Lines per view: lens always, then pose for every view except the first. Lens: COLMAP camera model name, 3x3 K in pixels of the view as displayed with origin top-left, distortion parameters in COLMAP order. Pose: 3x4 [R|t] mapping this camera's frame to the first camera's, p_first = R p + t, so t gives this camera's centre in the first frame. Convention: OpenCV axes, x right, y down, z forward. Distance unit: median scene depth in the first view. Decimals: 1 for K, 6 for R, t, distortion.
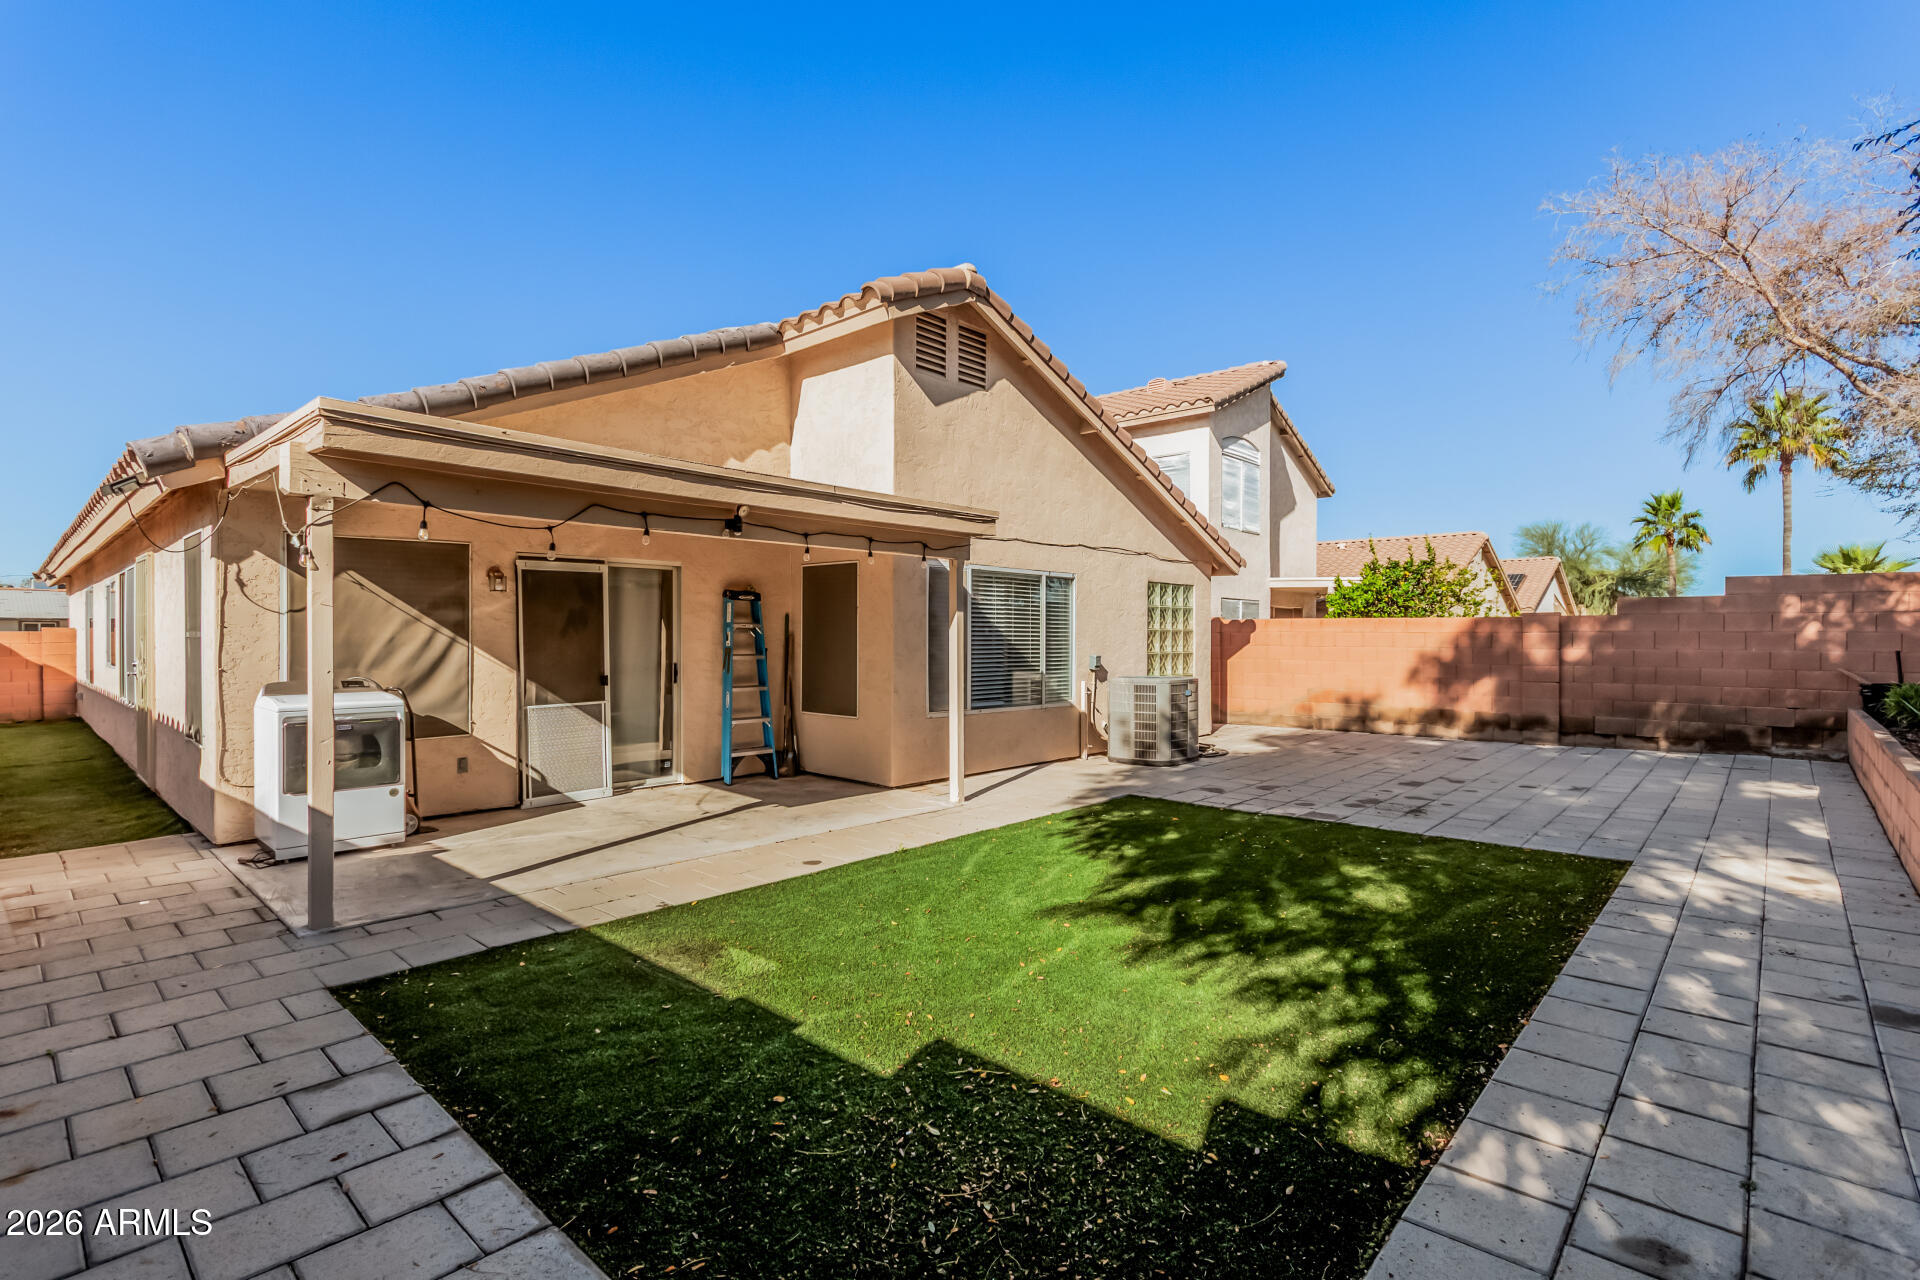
lens RADIAL K [[894.9, 0, 959.2], [0, 894.9, 637.3], [0, 0, 1]] dist [0.002532, -0.002394]
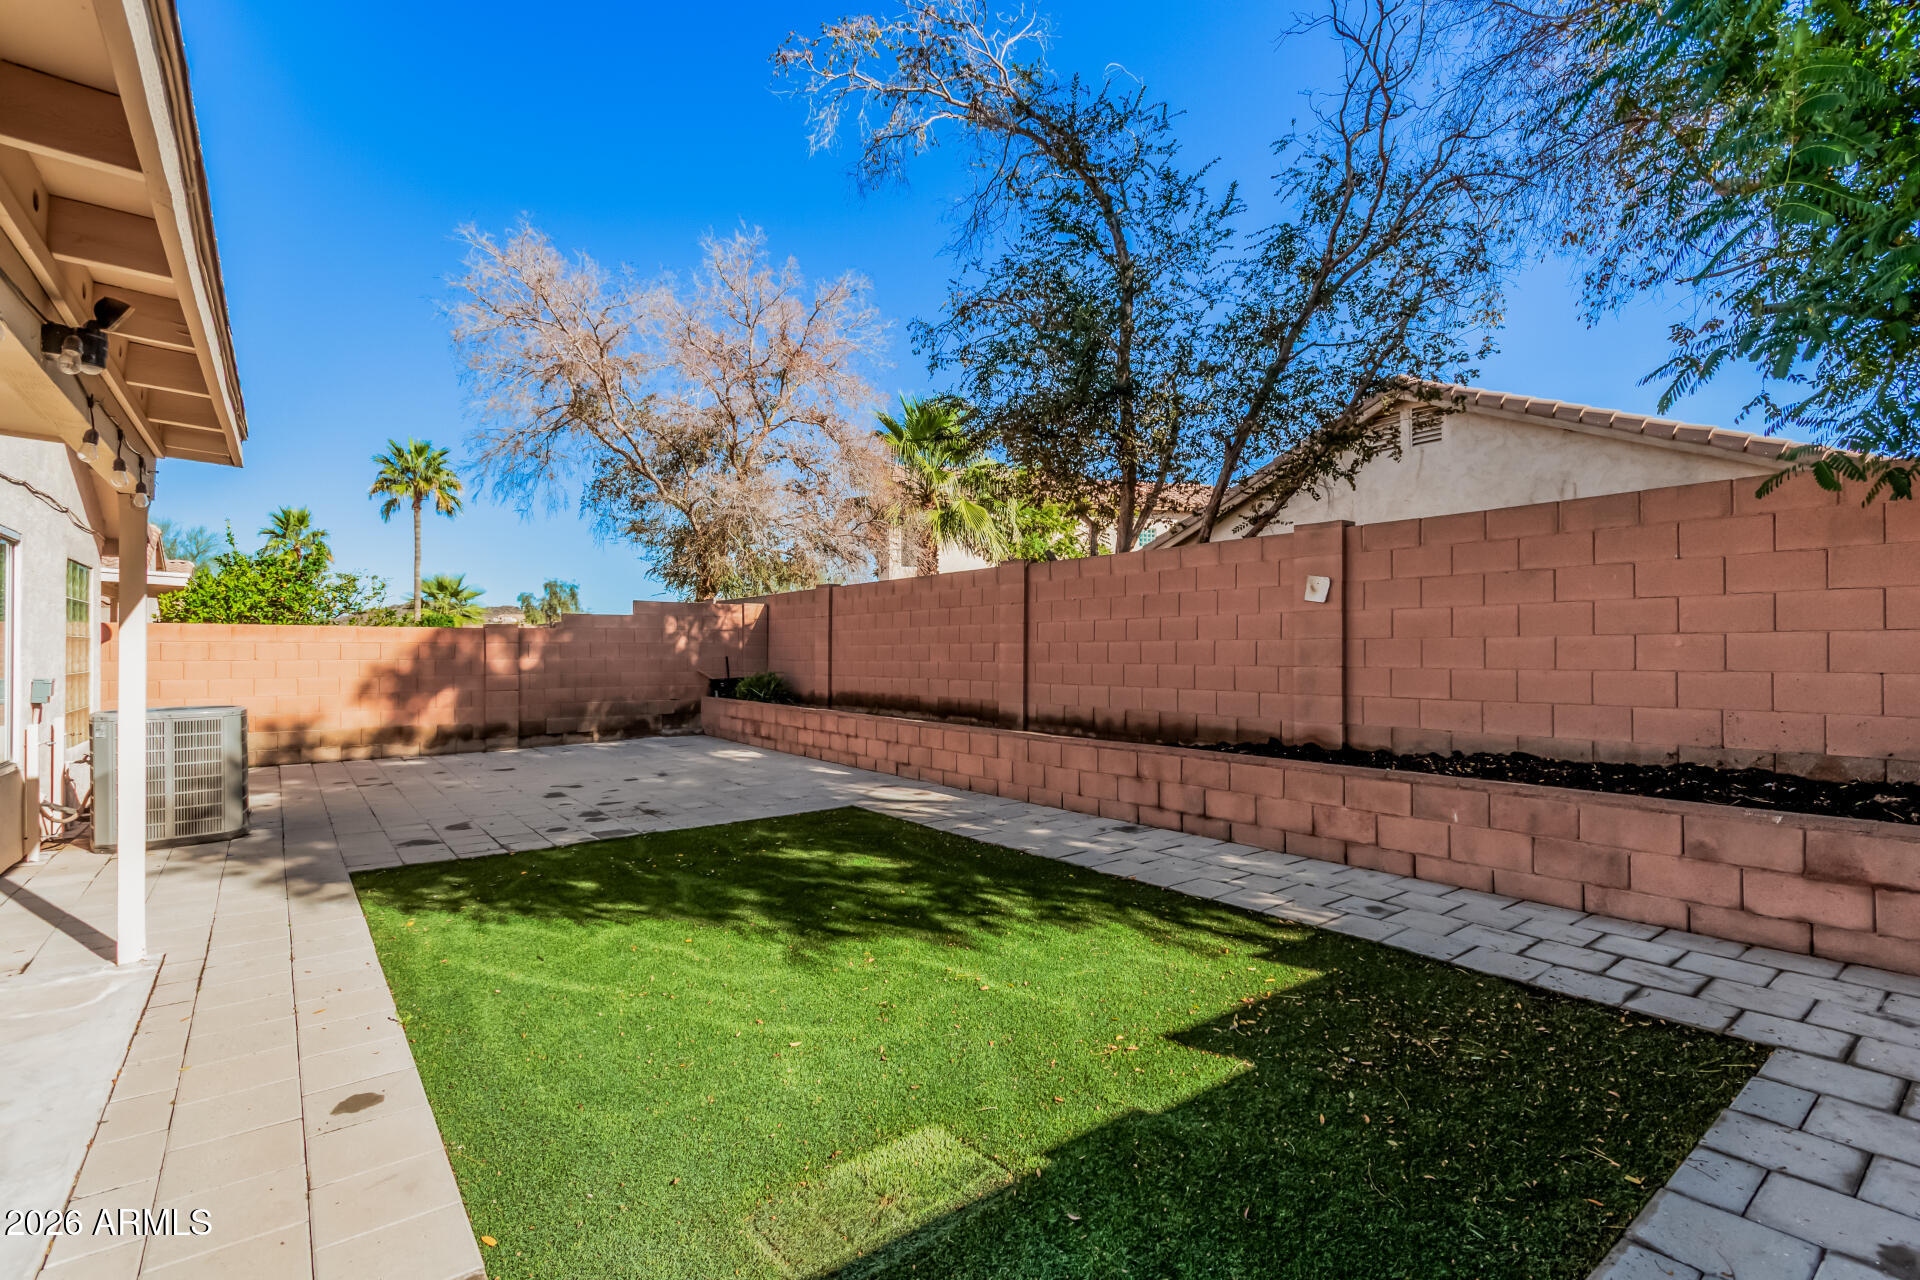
lens RADIAL K [[894.9, 0, 962.2], [0, 894.9, 643.4], [0, 0, 1]] dist [0.002532, -0.002394]
pose [[0.165354, 0.005900, 0.986217, -0.330885], [0.003982, 0.999970, -0.006650, 0.004784], [-0.986226, 0.005027, 0.165326, 0.334365]]
